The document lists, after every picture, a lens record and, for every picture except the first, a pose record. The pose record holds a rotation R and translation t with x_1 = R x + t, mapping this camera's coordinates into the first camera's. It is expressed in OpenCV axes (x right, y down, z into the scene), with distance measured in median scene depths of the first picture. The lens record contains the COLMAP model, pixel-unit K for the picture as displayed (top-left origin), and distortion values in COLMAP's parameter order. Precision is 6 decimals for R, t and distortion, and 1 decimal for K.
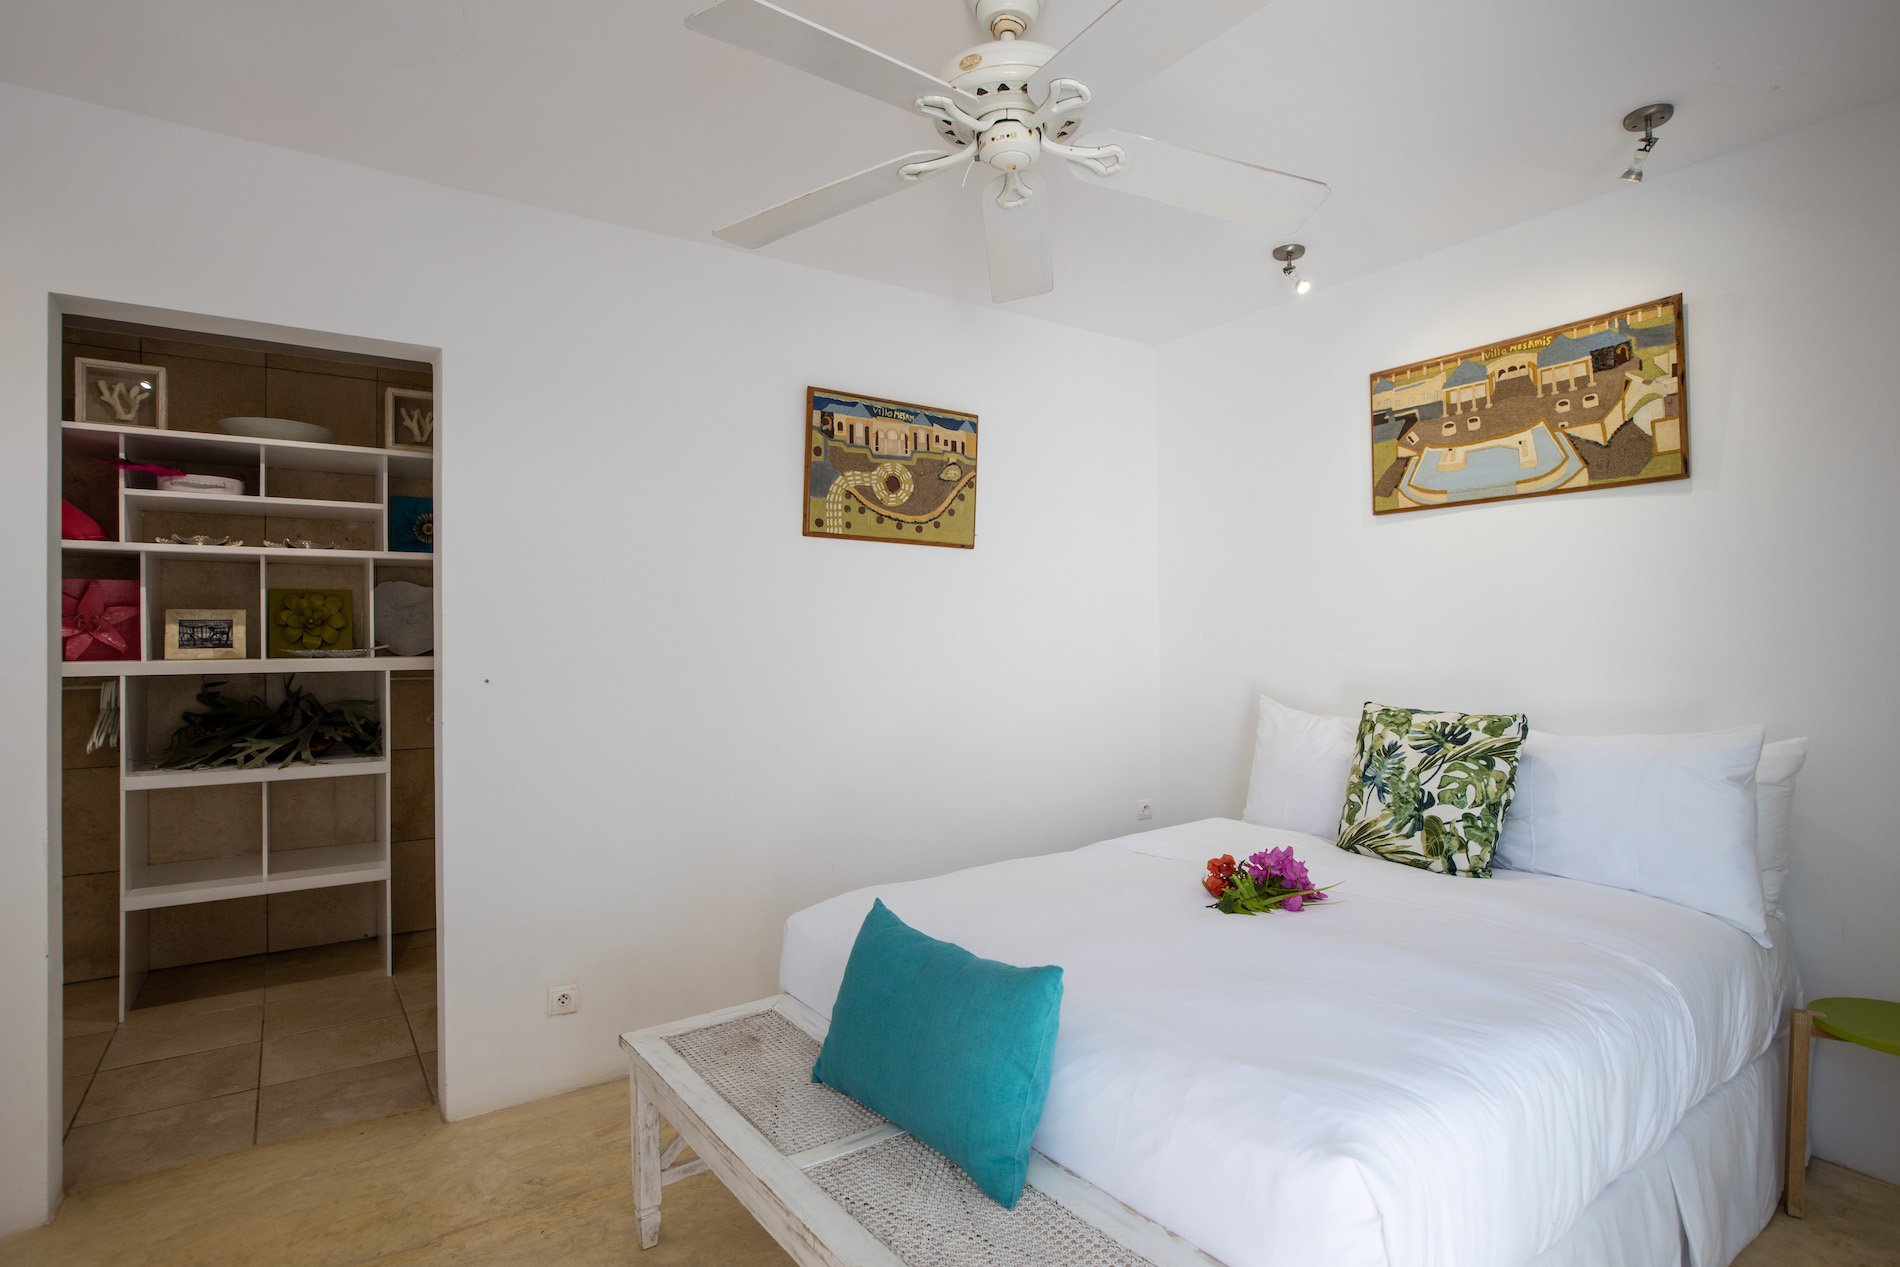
lens RADIAL K [[977.0, 0, 950.0], [0, 977.0, 633.5], [0, 0, 1]] dist [-0.035819, 0.020764]
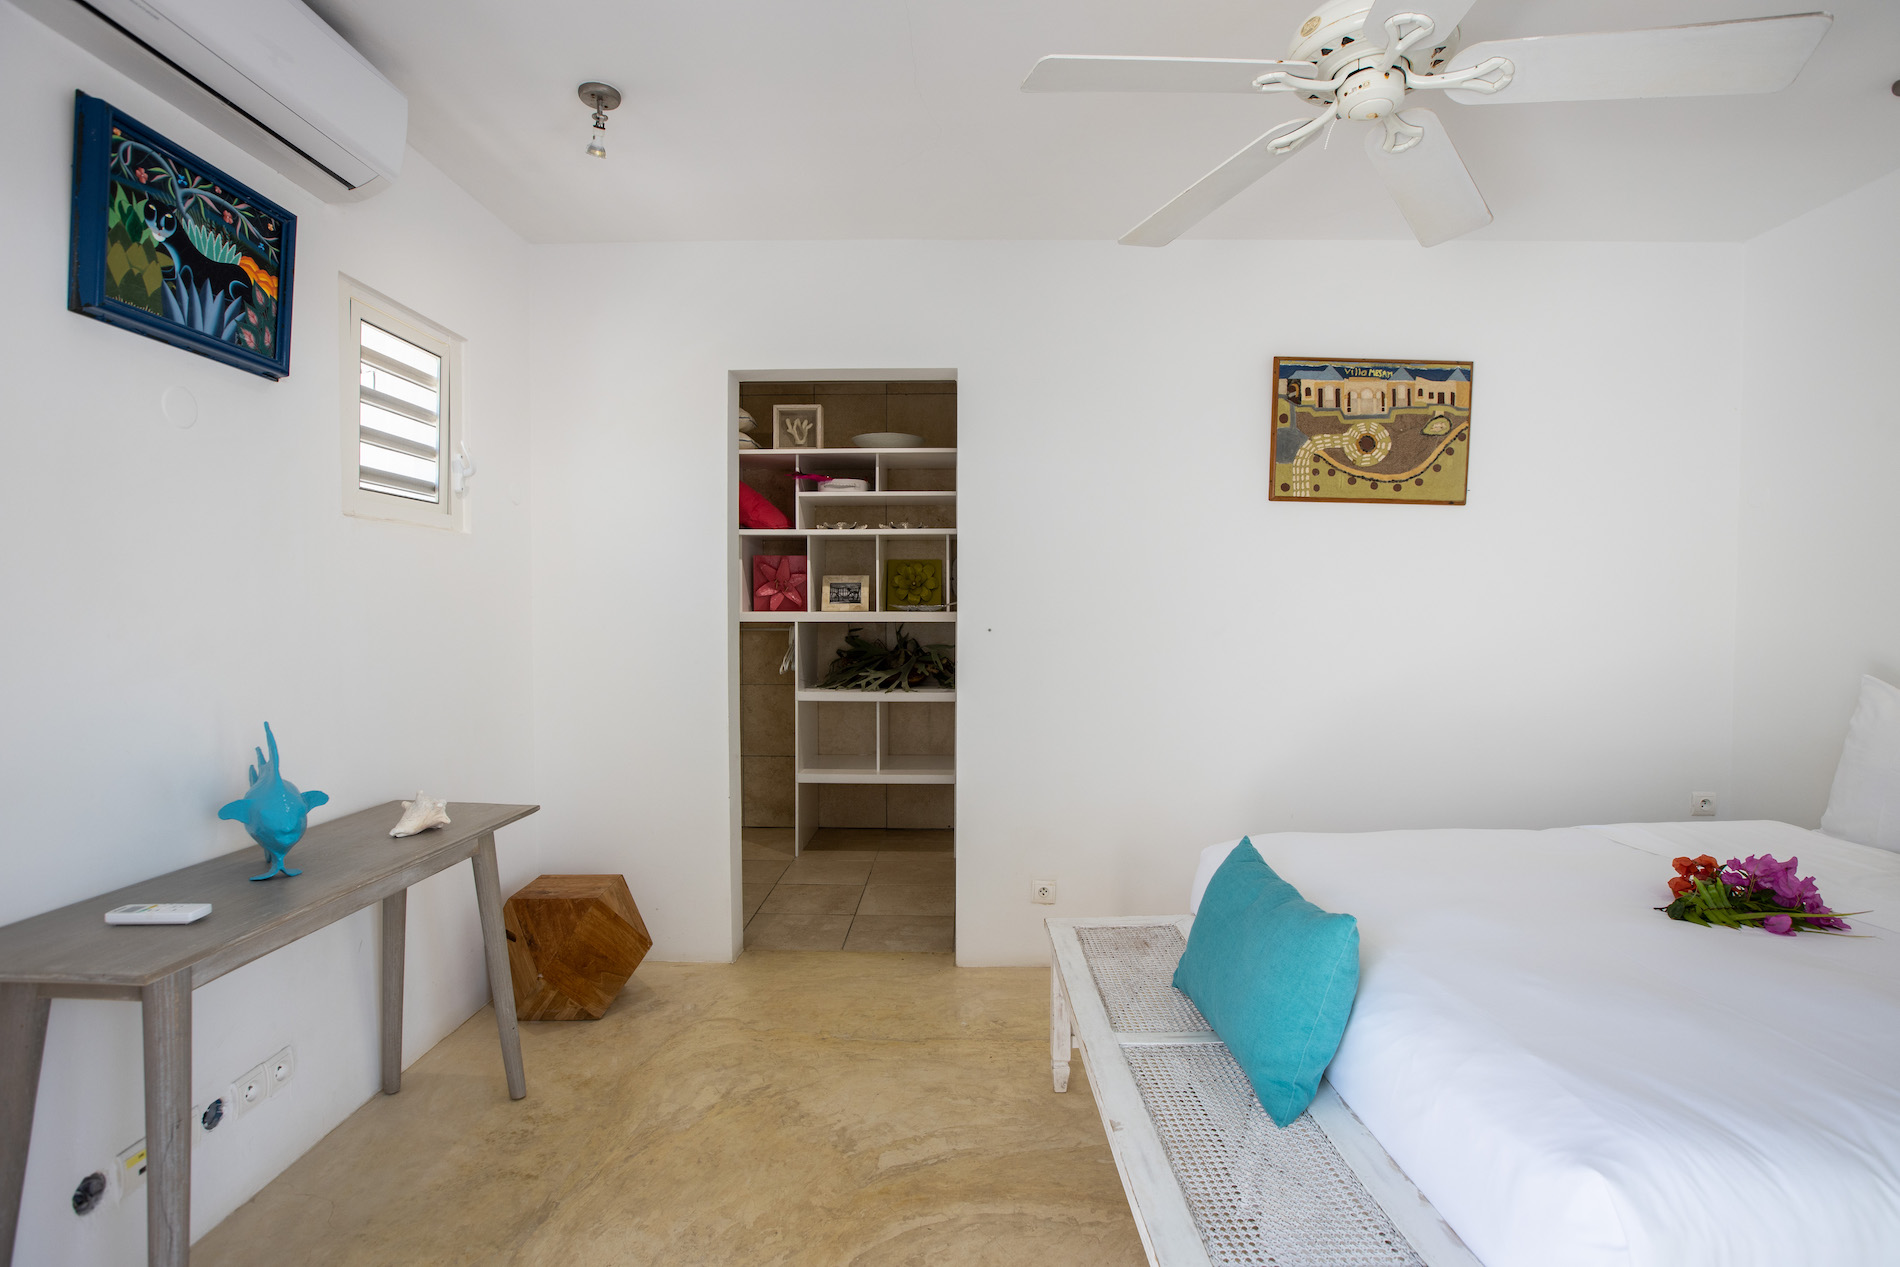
lens RADIAL K [[916.7, 0, 950.0], [0, 916.7, 633.5], [0, 0, 1]] dist [-0.070312, 0.050751]
pose [[0.821605, 0.027126, -0.569411, 0.117026], [-0.004364, 0.999137, 0.041301, 0.003671], [0.570040, -0.031449, 0.821015, -0.002596]]
